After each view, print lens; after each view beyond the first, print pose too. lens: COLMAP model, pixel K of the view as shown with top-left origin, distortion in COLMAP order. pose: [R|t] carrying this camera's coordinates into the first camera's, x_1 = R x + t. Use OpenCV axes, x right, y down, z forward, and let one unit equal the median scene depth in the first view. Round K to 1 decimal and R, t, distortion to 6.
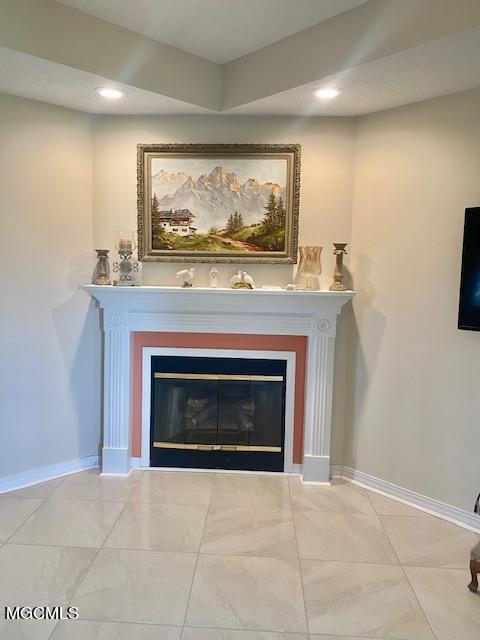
lens RADIAL K [[497.9, 0, 240.0], [0, 497.9, 320.0], [0, 0, 1]] dist [0.097977, -0.000774]
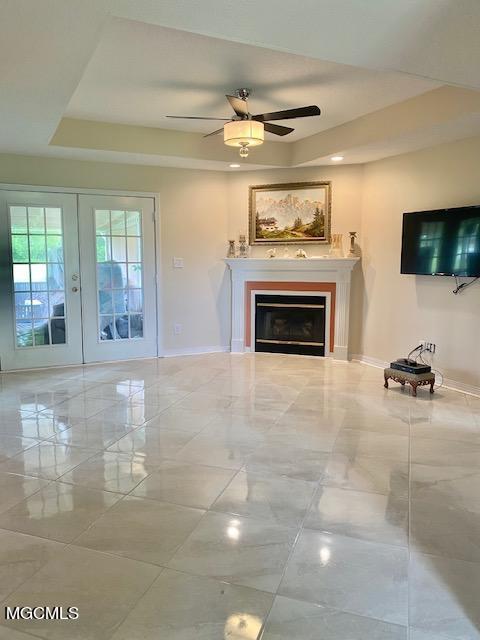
lens RADIAL K [[497.9, 0, 240.0], [0, 497.9, 320.0], [0, 0, 1]] dist [0.097977, -0.000774]
pose [[0.961683, 0.011350, -0.273927, 0.303674], [-0.006206, 0.999788, 0.019639, 0.137600], [0.274092, -0.017186, 0.961550, -0.898491]]
